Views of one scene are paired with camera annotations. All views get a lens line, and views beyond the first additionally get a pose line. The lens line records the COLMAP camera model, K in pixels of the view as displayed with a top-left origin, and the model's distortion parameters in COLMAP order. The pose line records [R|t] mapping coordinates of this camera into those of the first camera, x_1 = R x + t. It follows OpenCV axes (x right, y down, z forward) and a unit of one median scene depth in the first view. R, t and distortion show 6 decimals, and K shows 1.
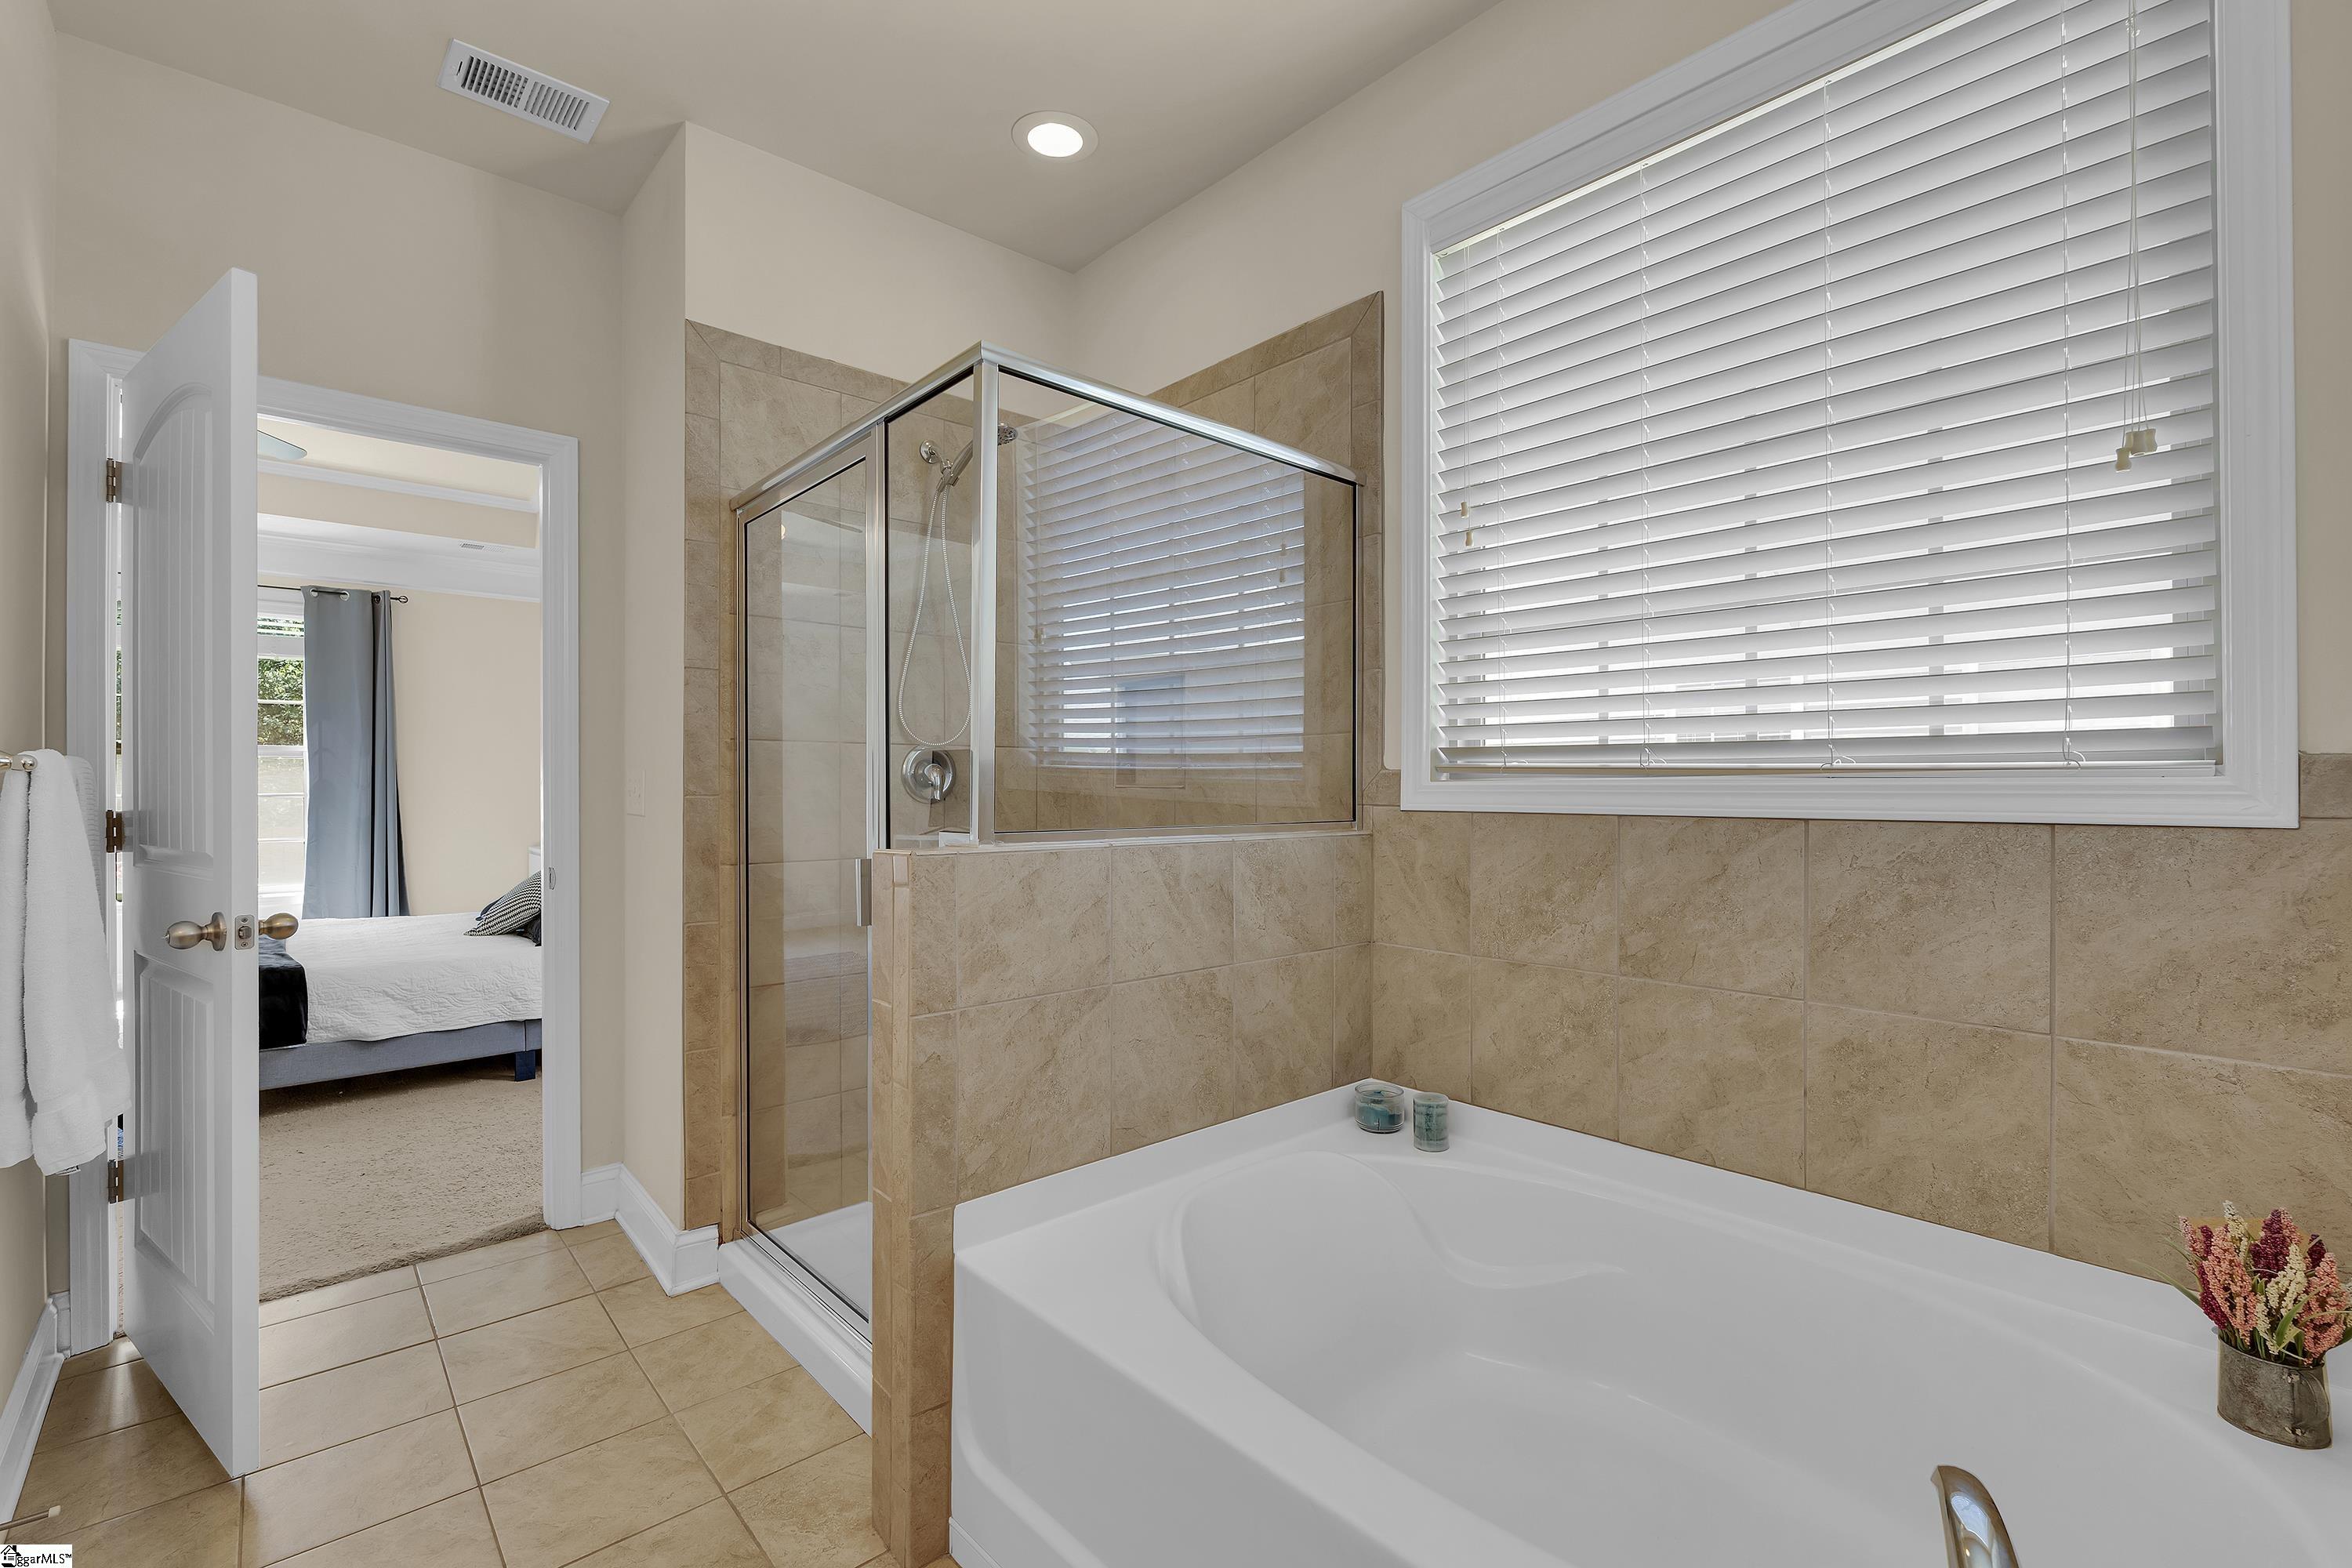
lens RADIAL K [[1036.5, 0, 1182.0], [0, 1036.5, 786.7], [0, 0, 1]] dist [-0.003271, -0.000122]
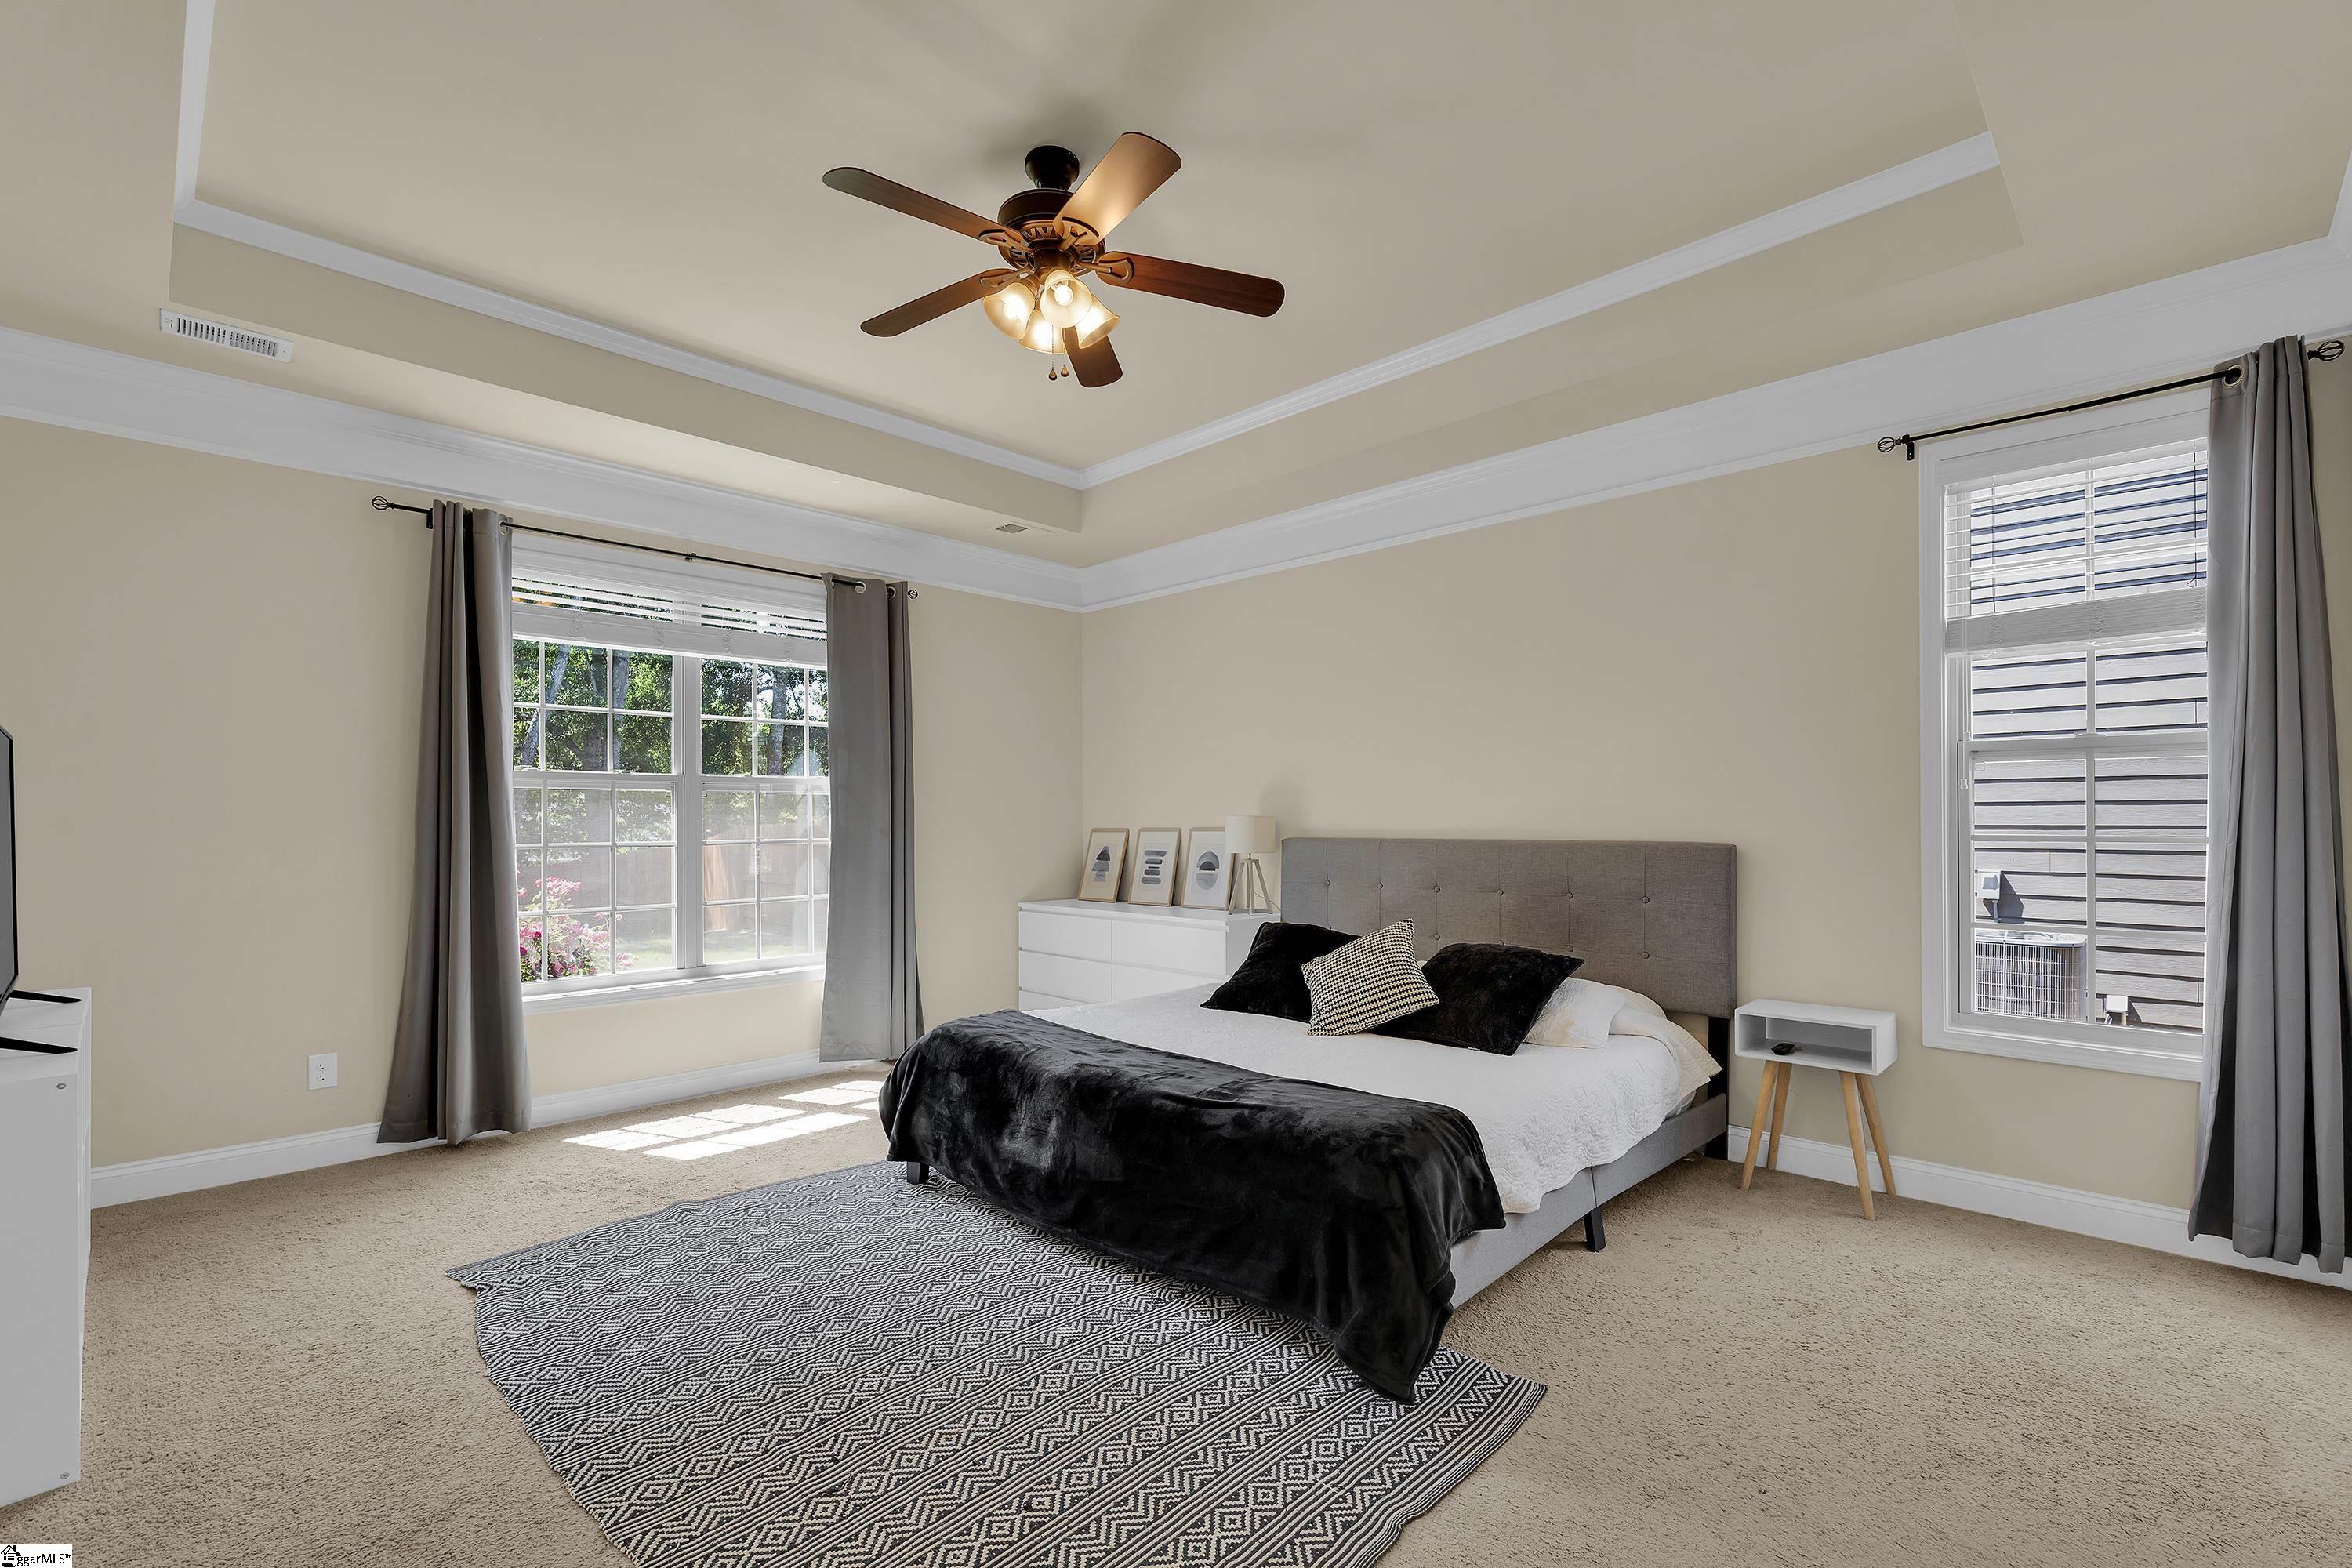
lens RADIAL K [[1036.5, 0, 1182.0], [0, 1036.5, 786.7], [0, 0, 1]] dist [-0.003271, -0.000122]
pose [[0.997563, 0.003093, 0.069701, -1.973693], [-0.000797, 0.999457, -0.032953, -0.035267], [-0.069765, 0.032817, 0.997024, 0.696606]]
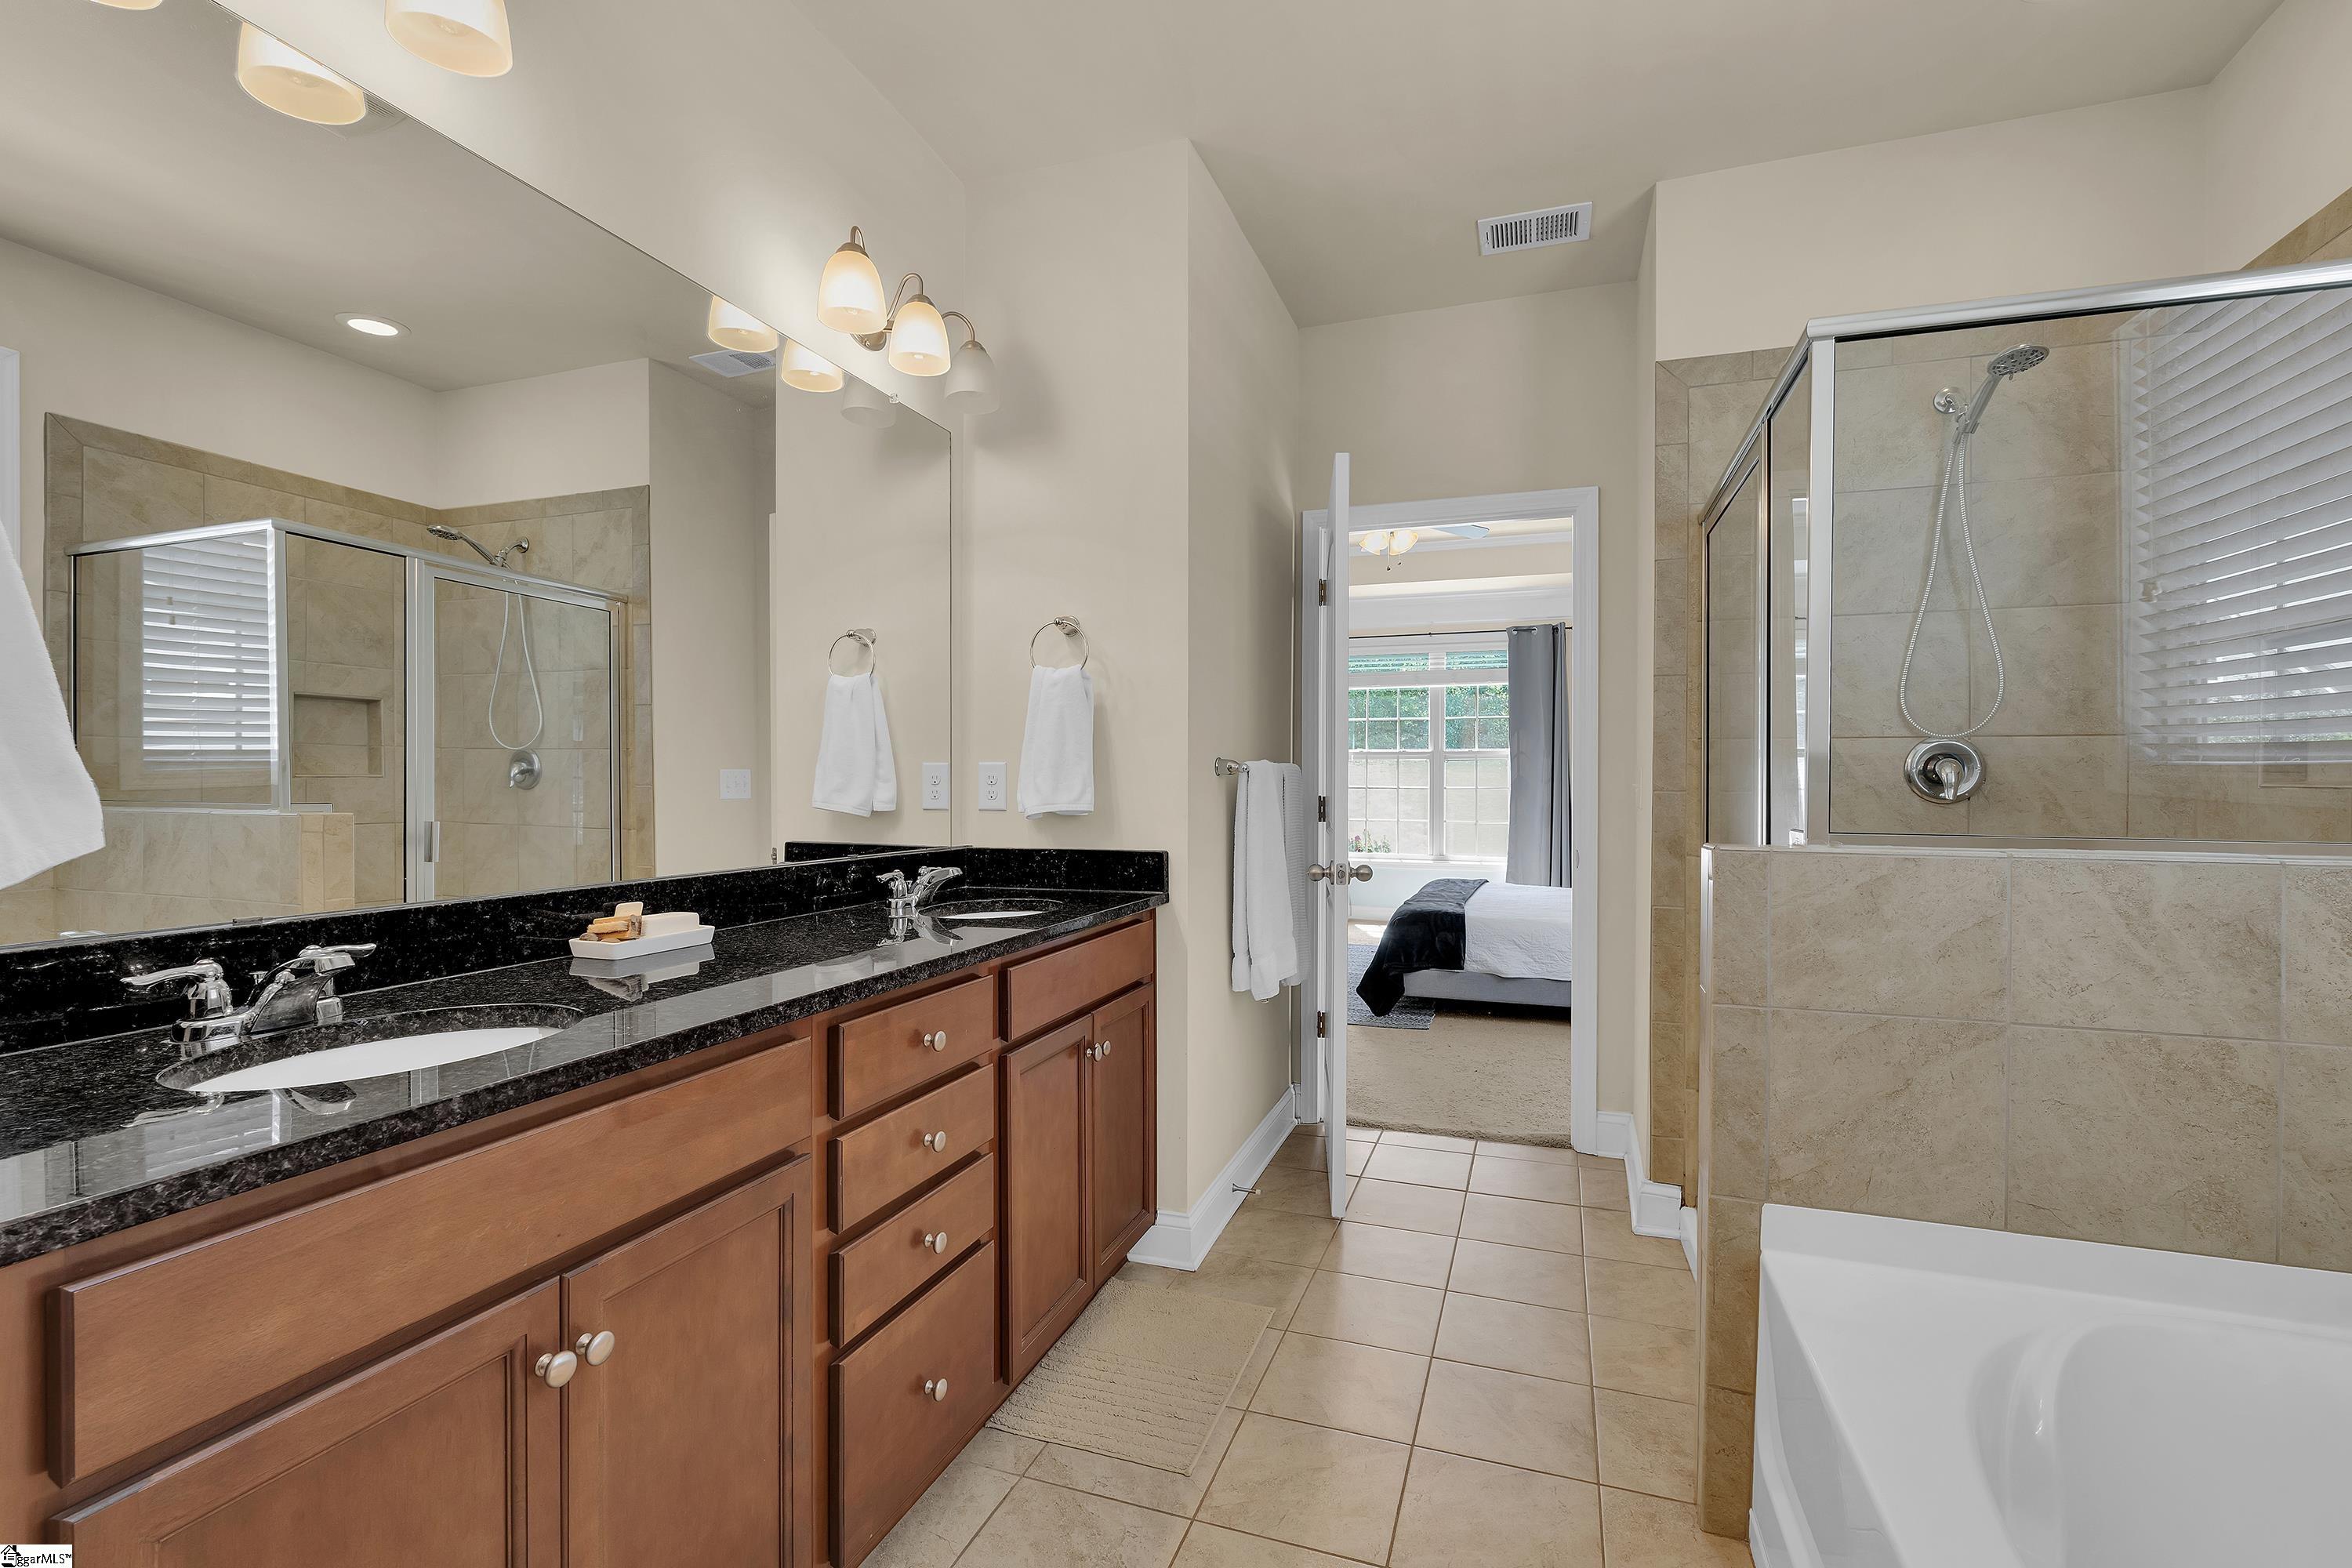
lens RADIAL K [[1036.5, 0, 1182.0], [0, 1036.5, 786.7], [0, 0, 1]] dist [-0.003271, -0.000122]
pose [[0.488272, 0.008361, -0.872651, 0.277499], [-0.005393, 0.999964, 0.006564, -0.000466], [0.872675, 0.001501, 0.488300, 0.016469]]
